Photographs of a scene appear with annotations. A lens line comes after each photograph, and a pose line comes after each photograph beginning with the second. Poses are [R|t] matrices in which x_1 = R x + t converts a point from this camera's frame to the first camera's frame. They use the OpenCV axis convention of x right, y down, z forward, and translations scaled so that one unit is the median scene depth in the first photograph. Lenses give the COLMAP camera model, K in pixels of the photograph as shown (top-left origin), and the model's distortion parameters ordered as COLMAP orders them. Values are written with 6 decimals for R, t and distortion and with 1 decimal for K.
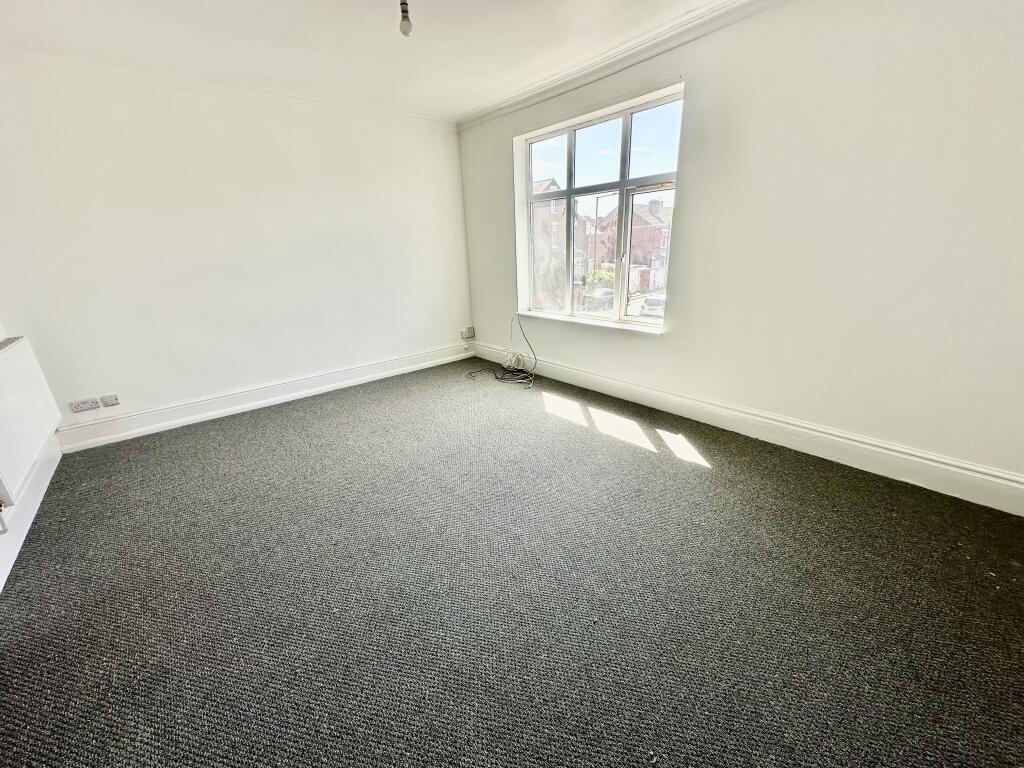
lens RADIAL K [[405.0, 0, 511.5], [0, 405.0, 389.8], [0, 0, 1]] dist [0.001541, 0.000215]
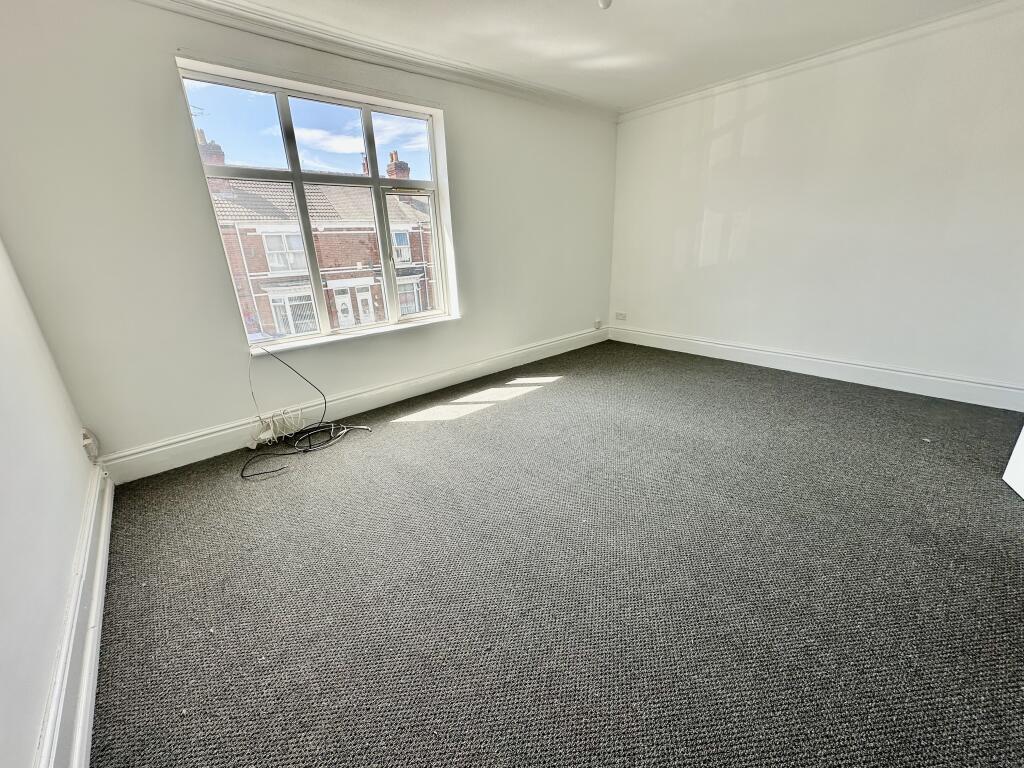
lens RADIAL K [[405.0, 0, 506.5], [0, 405.0, 389.0], [0, 0, 1]] dist [0.001541, 0.000215]
pose [[-0.008938, -0.315456, 0.948898, -0.767877], [0.364064, 0.882782, 0.296905, -0.238105], [-0.931331, 0.348113, 0.106956, 0.753584]]
